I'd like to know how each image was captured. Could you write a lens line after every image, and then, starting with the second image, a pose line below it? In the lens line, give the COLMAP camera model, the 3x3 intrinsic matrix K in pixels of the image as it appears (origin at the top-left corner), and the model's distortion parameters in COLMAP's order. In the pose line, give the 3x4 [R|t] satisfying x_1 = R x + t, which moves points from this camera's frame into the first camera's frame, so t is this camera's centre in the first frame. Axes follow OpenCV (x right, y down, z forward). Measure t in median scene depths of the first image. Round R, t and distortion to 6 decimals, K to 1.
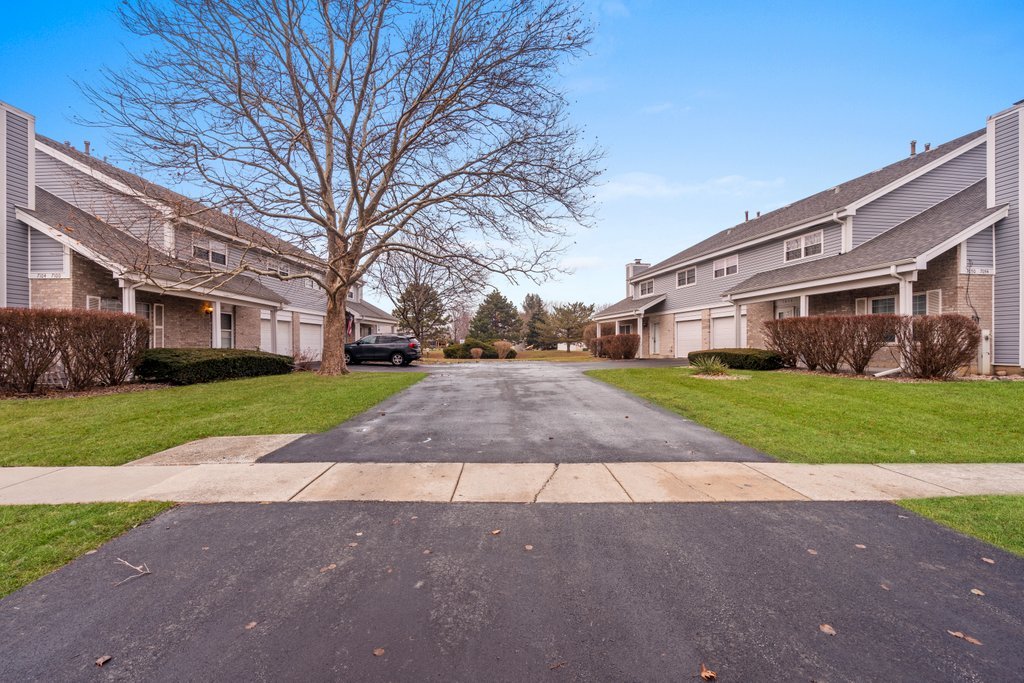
lens RADIAL K [[449.3, 0, 512.0], [0, 449.3, 347.6], [0, 0, 1]] dist [-0.004859, 0.004898]
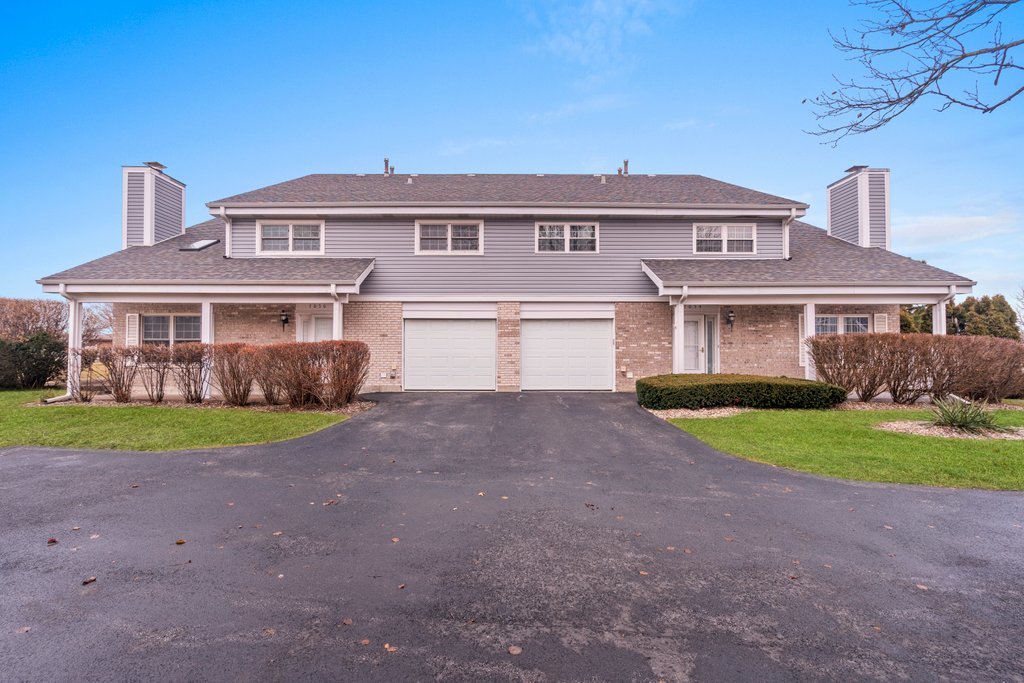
lens RADIAL K [[517.0, 0, 512.5], [0, 517.0, 366.4], [0, 0, 1]] dist [0.000072, 0.001413]
pose [[0.229258, 0.022609, 0.973103, -0.643993], [-0.011262, 0.999725, -0.020574, 0.027315], [-0.973301, -0.006243, 0.229449, 2.741003]]
